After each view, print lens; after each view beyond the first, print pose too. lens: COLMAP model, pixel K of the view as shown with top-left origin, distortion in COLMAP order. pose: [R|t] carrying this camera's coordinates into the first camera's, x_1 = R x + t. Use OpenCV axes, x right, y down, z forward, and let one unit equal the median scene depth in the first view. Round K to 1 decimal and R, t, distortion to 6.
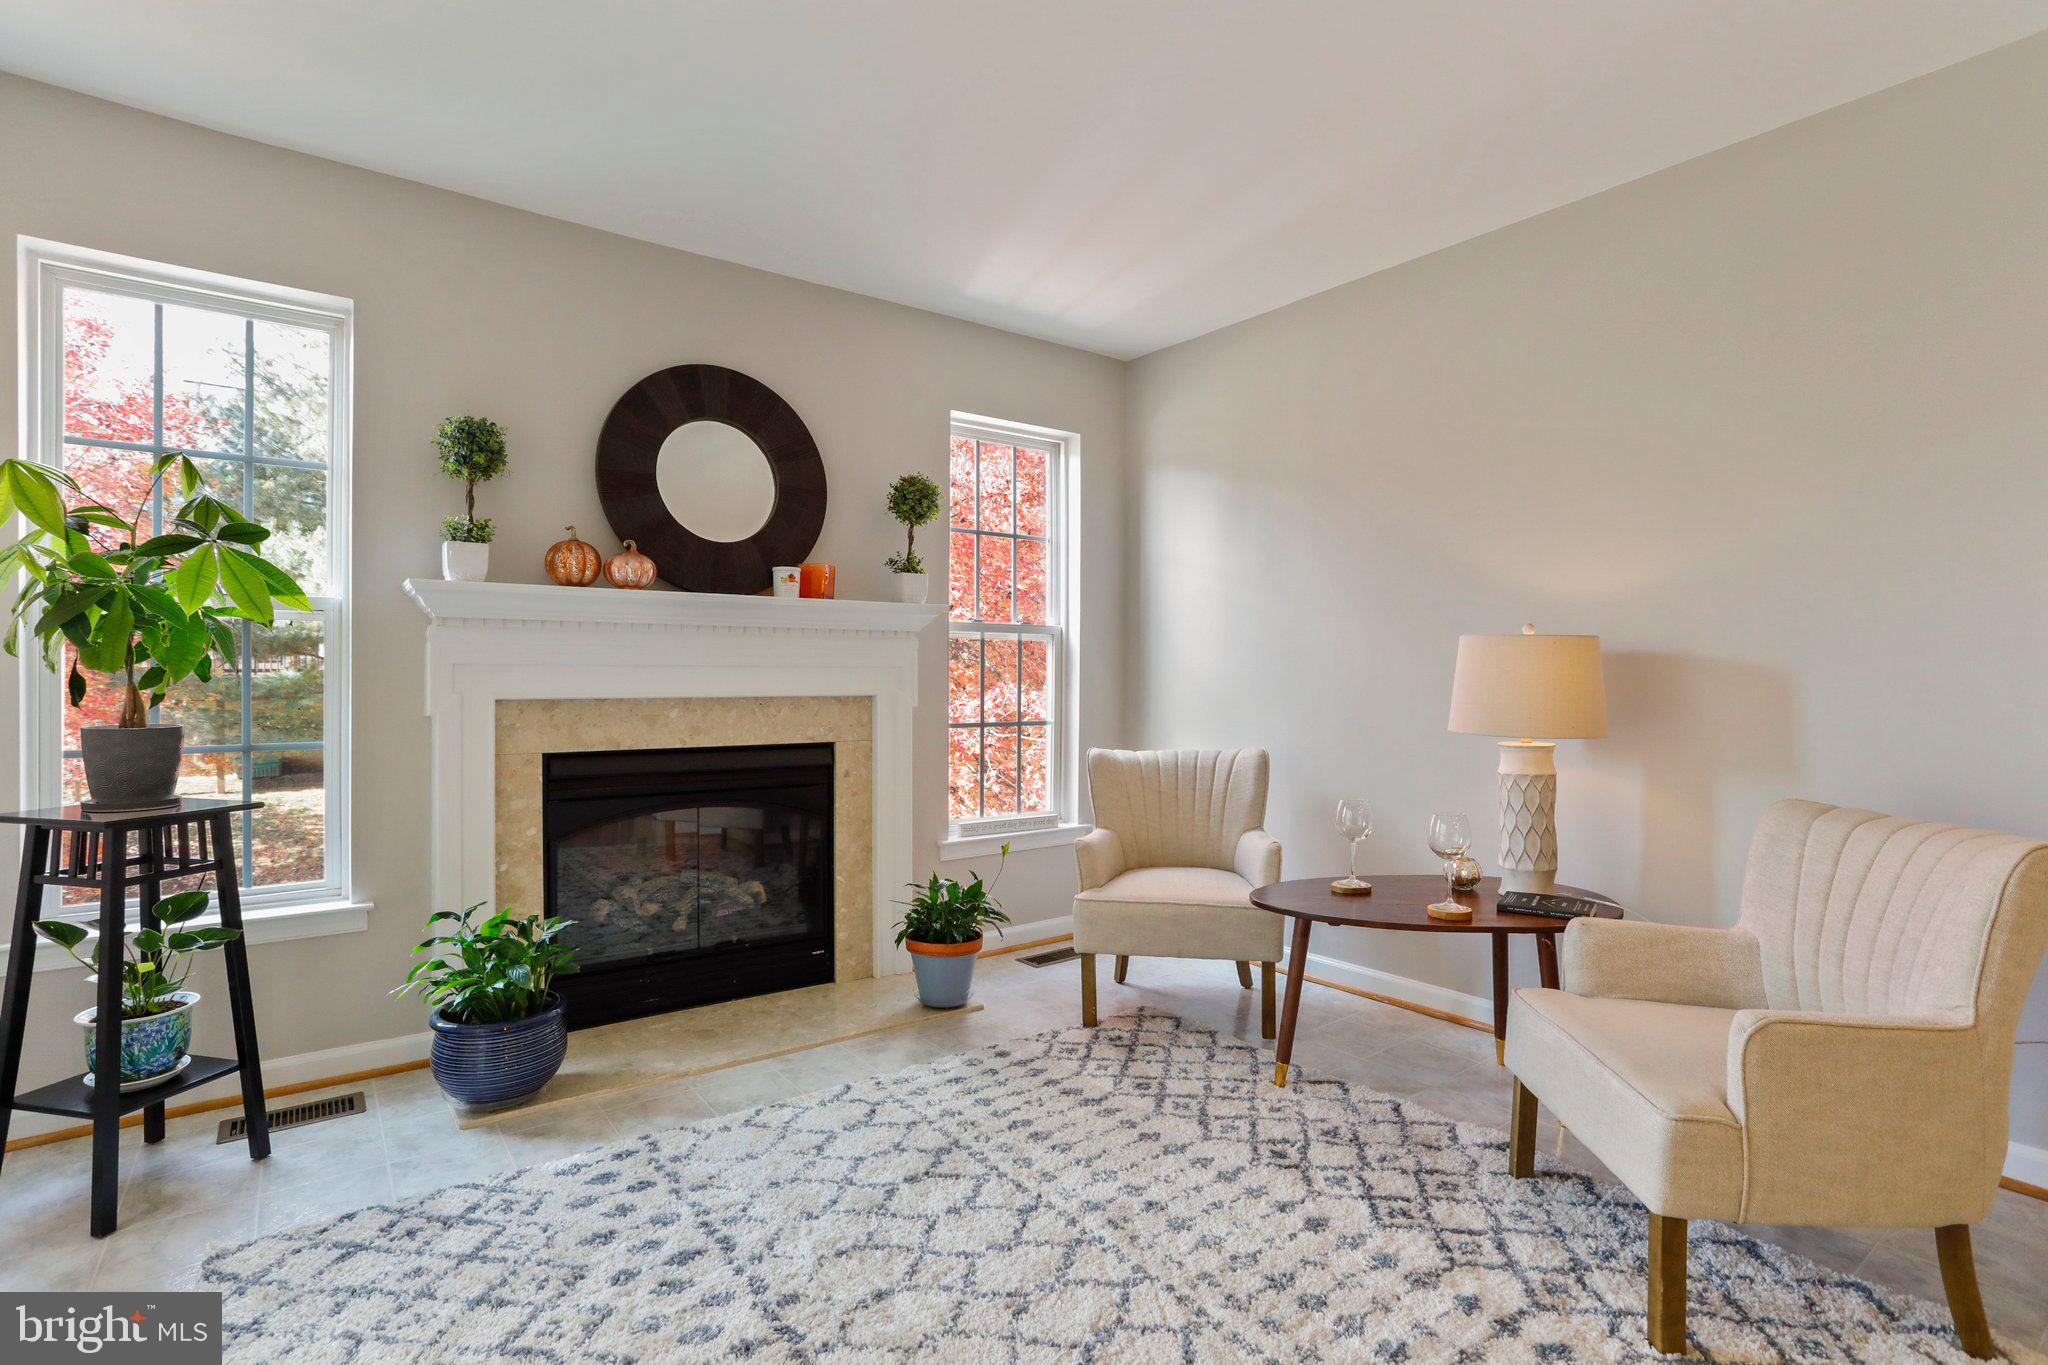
lens RADIAL K [[994.4, 0, 1005.9], [0, 994.4, 677.4], [0, 0, 1]] dist [-0.032901, 0.015354]
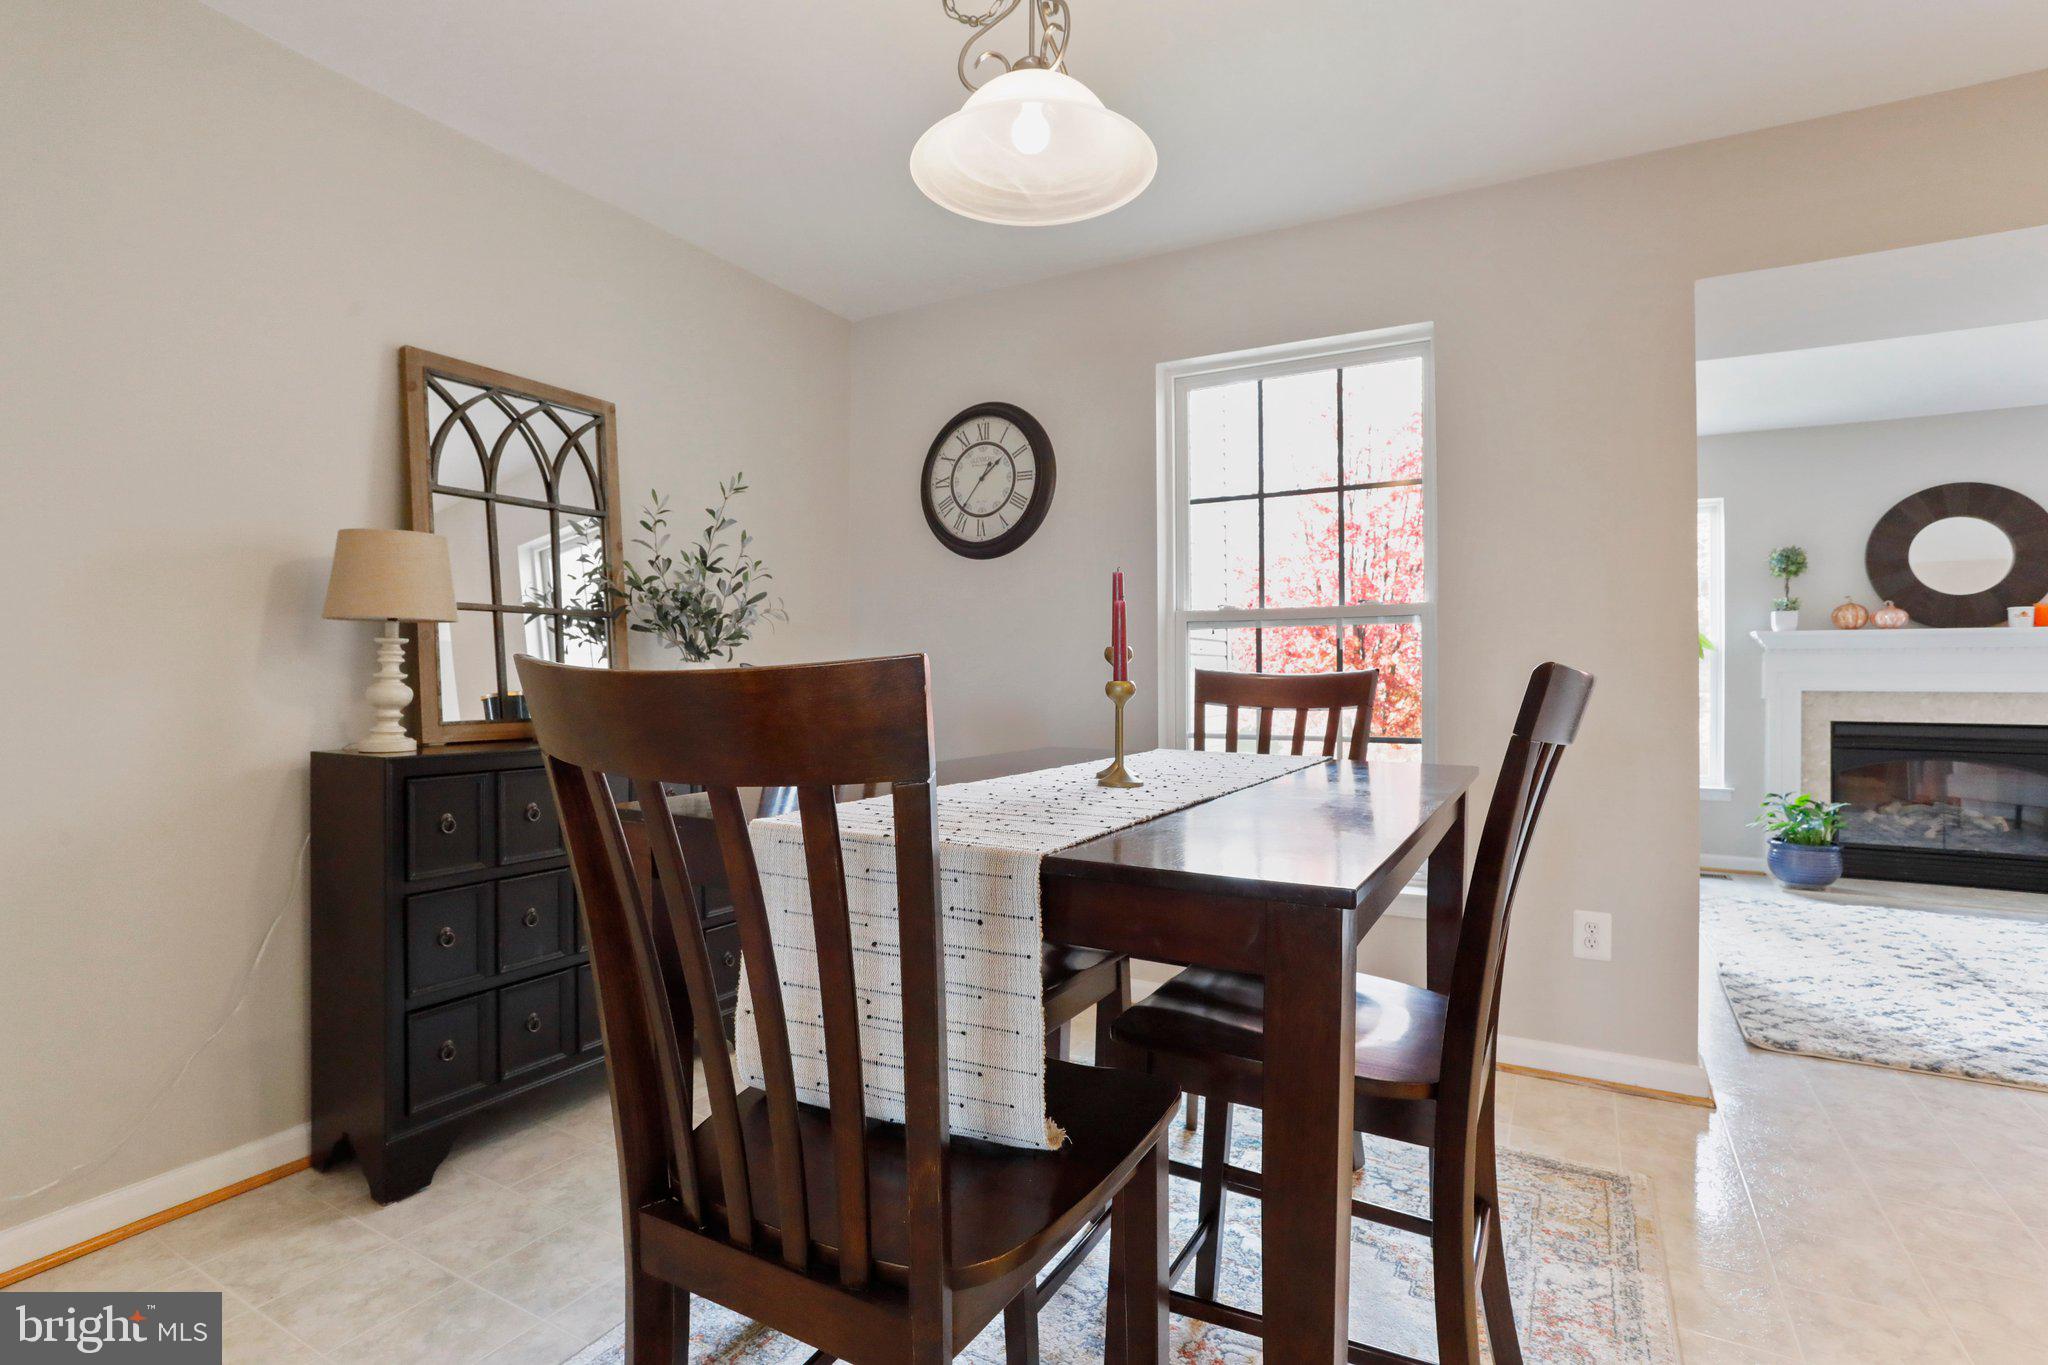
lens RADIAL K [[994.4, 0, 1018.0], [0, 994.4, 673.9], [0, 0, 1]] dist [-0.032901, 0.015354]
pose [[0.421170, -0.000740, -0.906981, 0.632115], [-0.000581, 0.999999, -0.001086, -0.008230], [0.906982, 0.000984, 0.421169, -1.316814]]
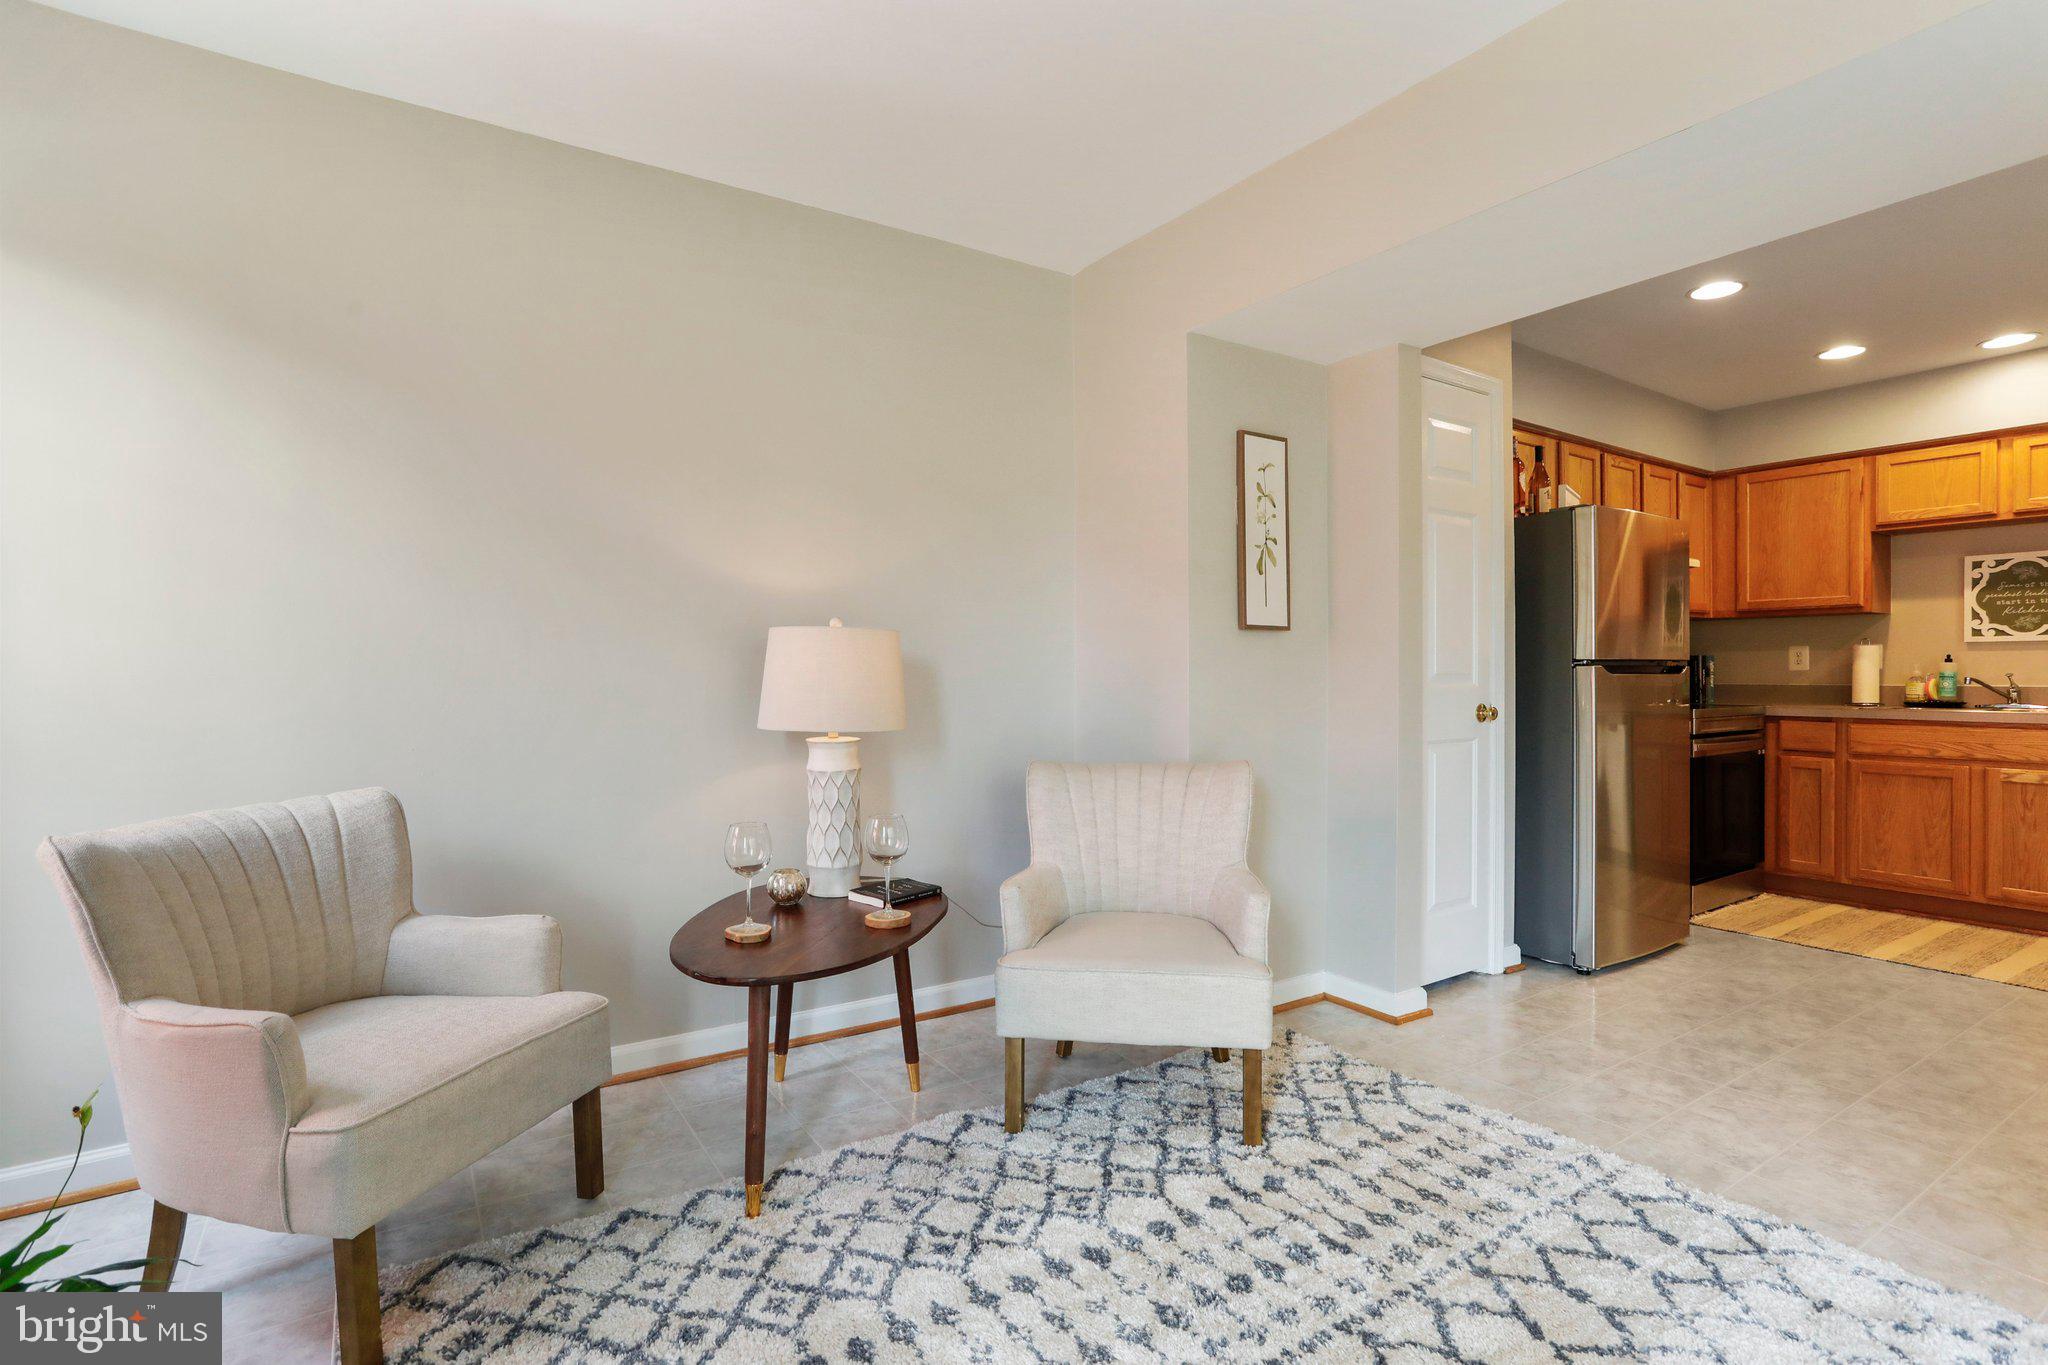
lens RADIAL K [[994.4, 0, 1024.8], [0, 994.4, 684.6], [0, 0, 1]] dist [-0.032901, 0.015354]
pose [[0.045605, -0.011573, 0.998893, -0.421908], [0.004327, 0.999926, 0.011387, -0.000317], [-0.998950, 0.003803, 0.045652, 0.693634]]
